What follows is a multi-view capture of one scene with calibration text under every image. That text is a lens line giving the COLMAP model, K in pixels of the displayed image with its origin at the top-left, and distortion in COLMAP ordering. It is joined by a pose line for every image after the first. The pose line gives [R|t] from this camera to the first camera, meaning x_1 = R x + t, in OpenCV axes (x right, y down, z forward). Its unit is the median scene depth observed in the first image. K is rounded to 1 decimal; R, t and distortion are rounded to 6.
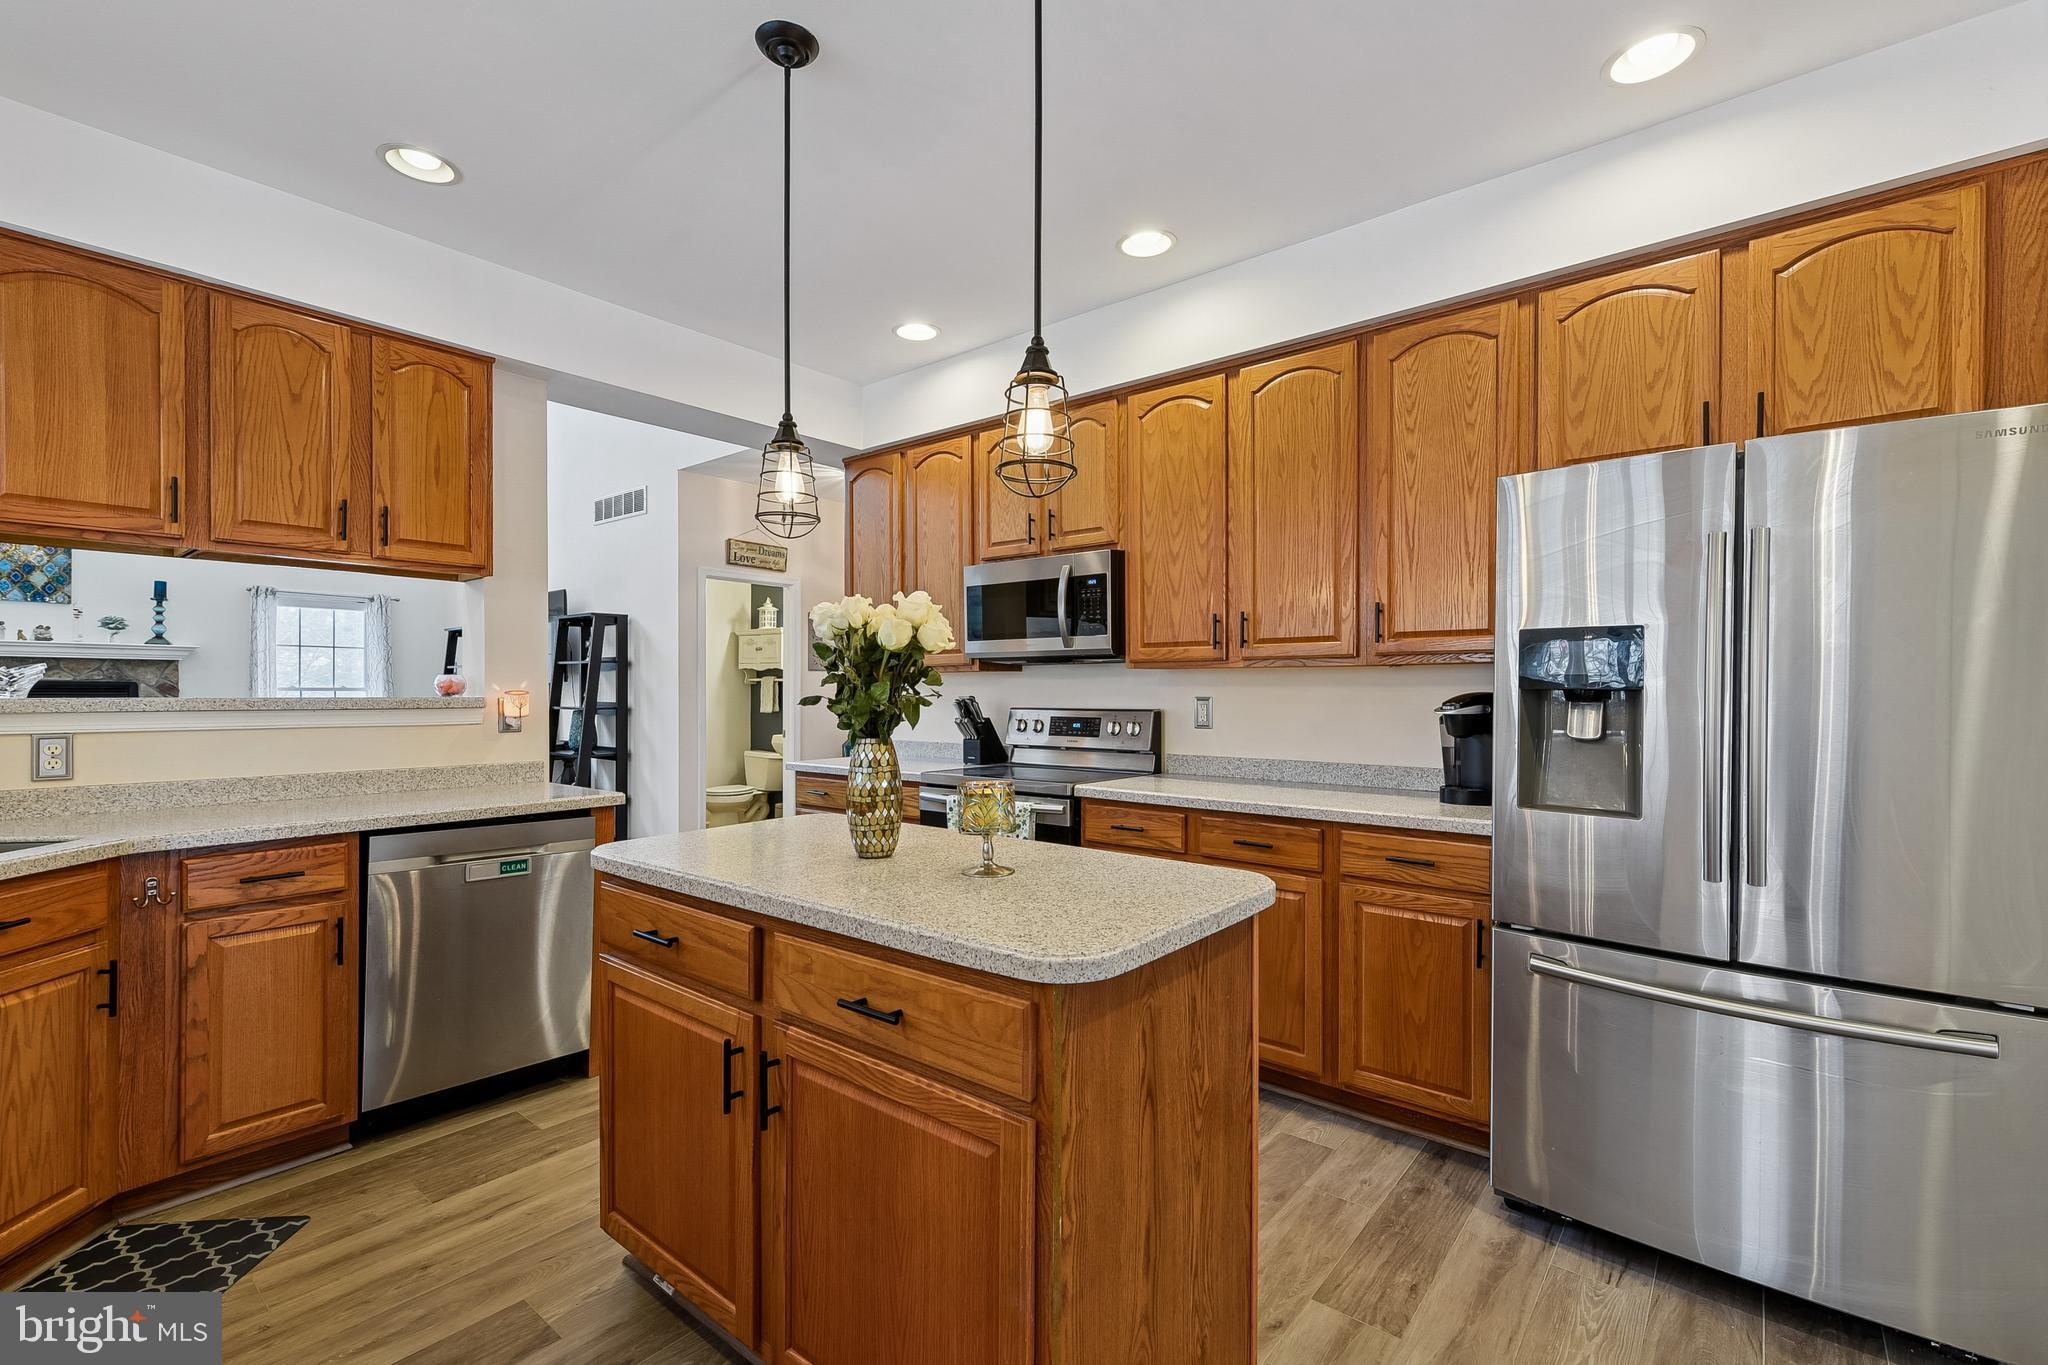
lens RADIAL K [[900.9, 0, 1025.0], [0, 900.9, 686.9], [0, 0, 1]] dist [0.008371, -0.000098]
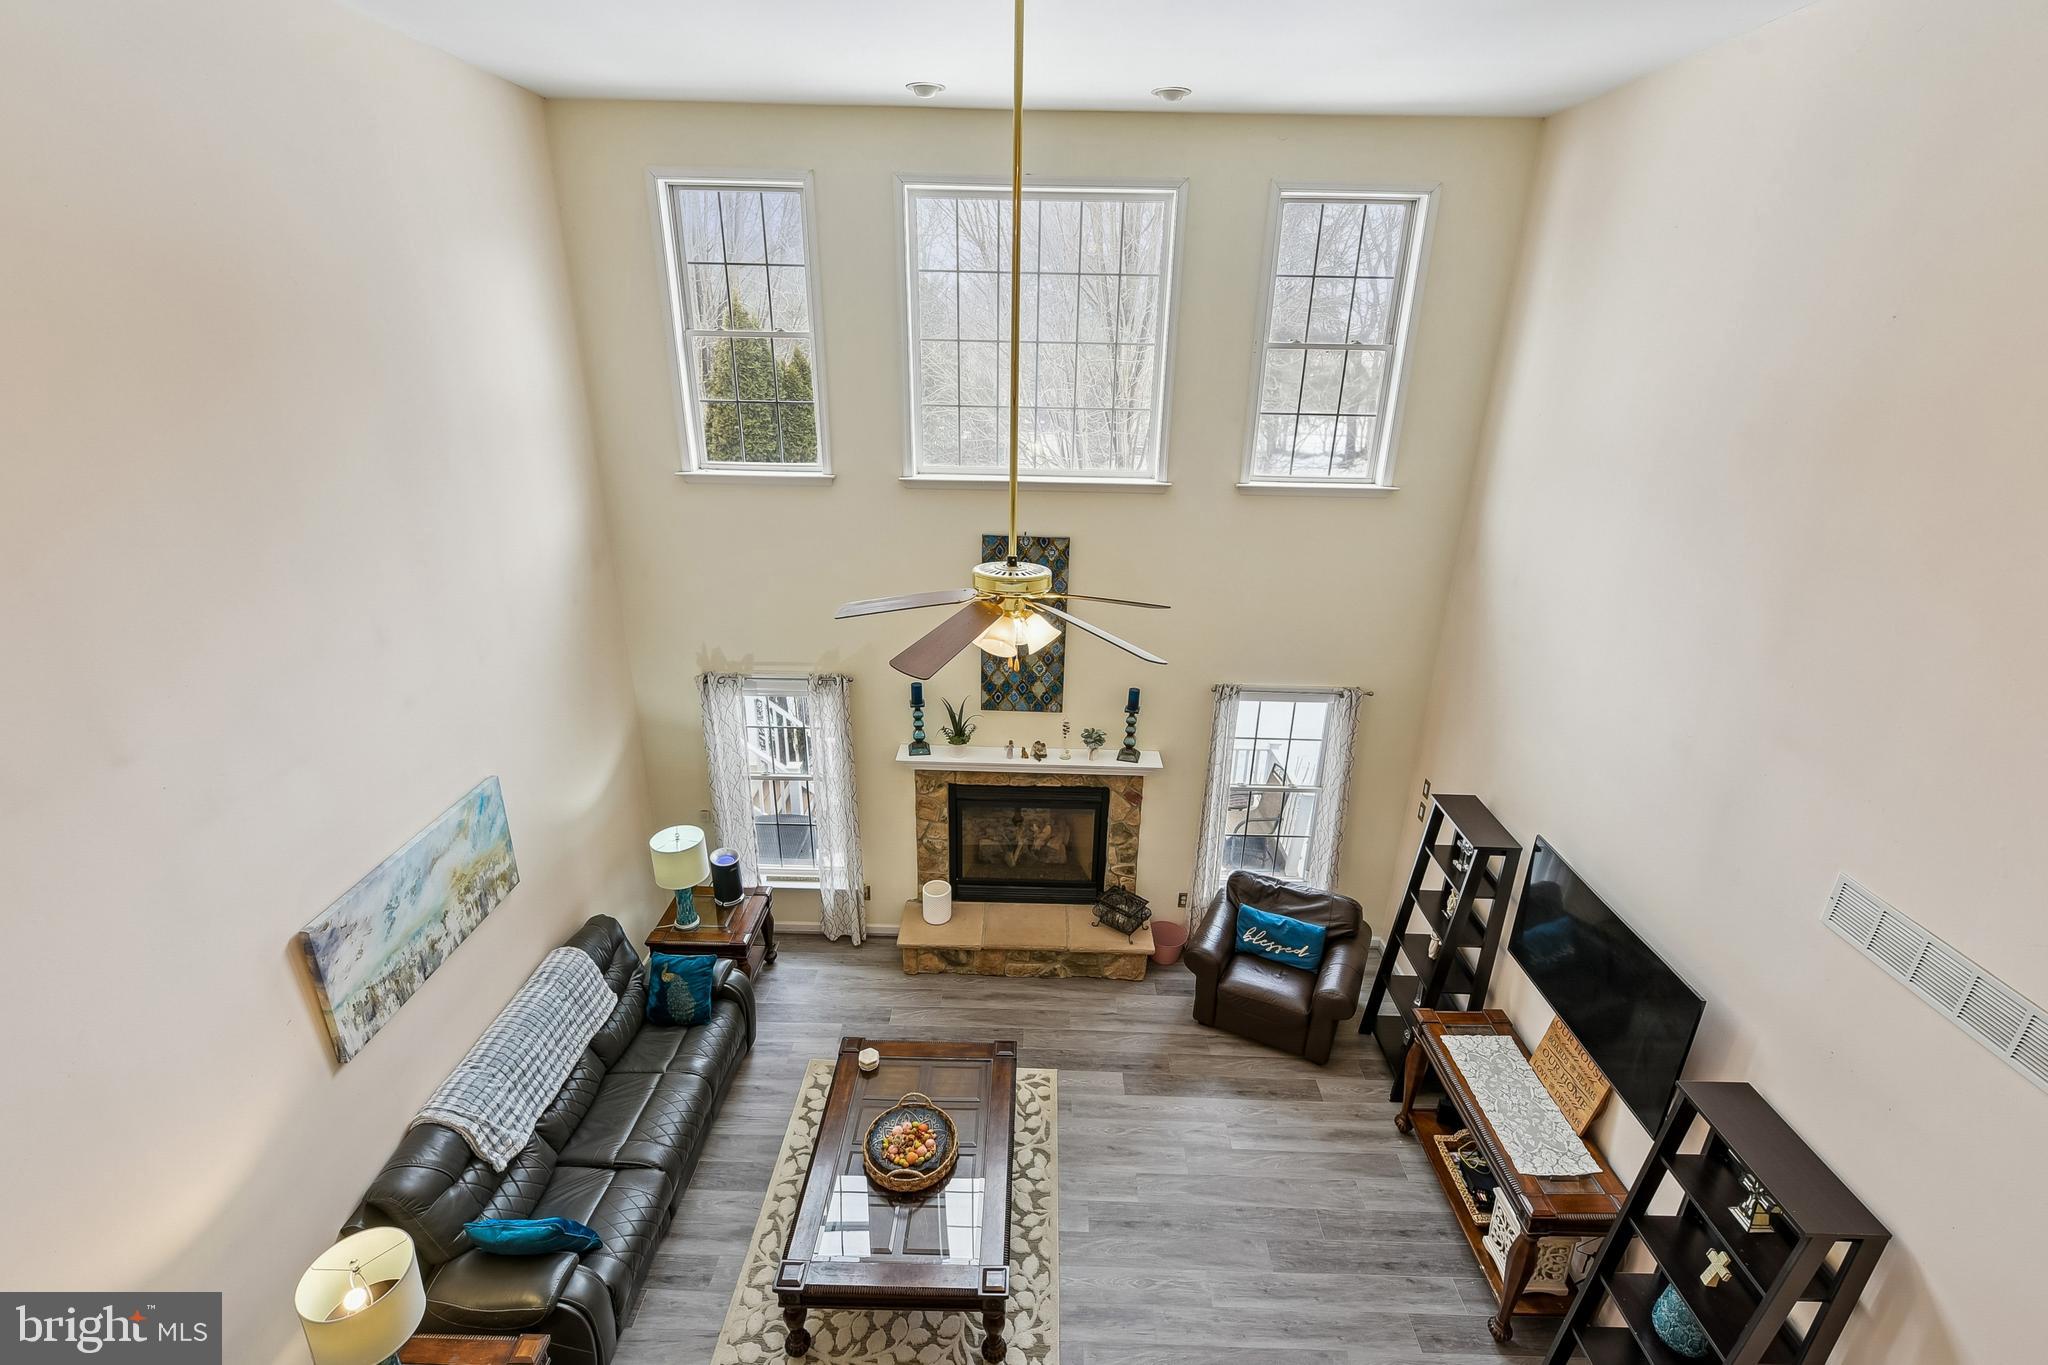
lens RADIAL K [[900.9, 0, 1016.8], [0, 900.9, 685.1], [0, 0, 1]] dist [0.008371, -0.000098]
pose [[0.623236, 0.292614, -0.725227, -0.921279], [-0.009500, 0.930124, 0.367122, -0.951723], [0.781976, -0.221914, 0.582467, 0.950806]]
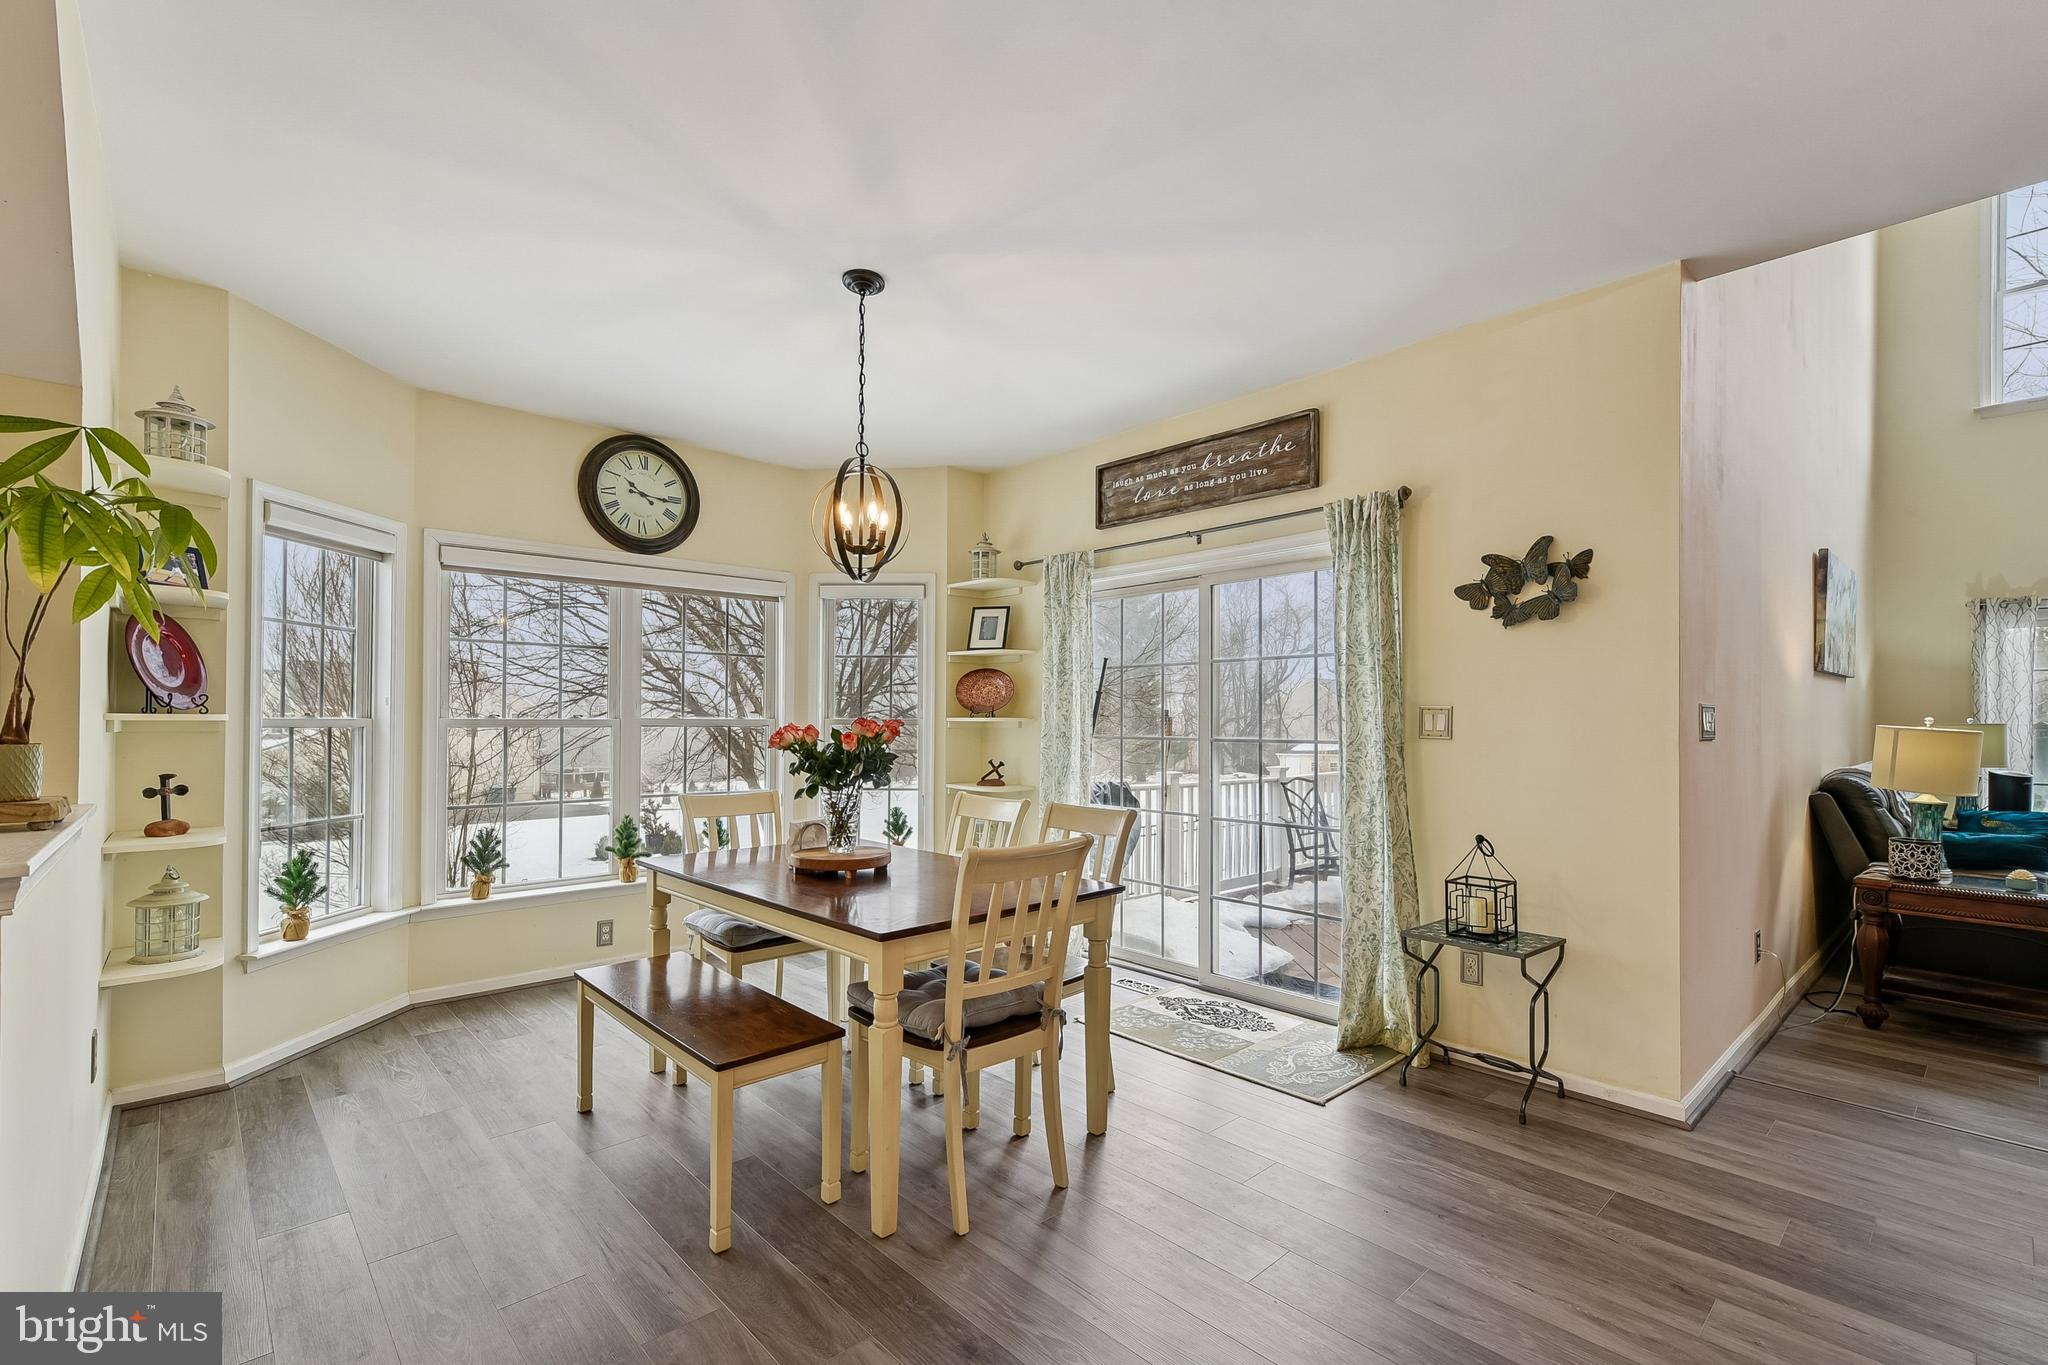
lens RADIAL K [[900.9, 0, 1018.0], [0, 900.9, 715.6], [0, 0, 1]] dist [0.008371, -0.000098]
pose [[-0.143324, -0.007097, -0.989650, -0.479570], [-0.001845, 0.999974, -0.006903, -0.005547], [0.989674, 0.000836, -0.143333, -0.228298]]
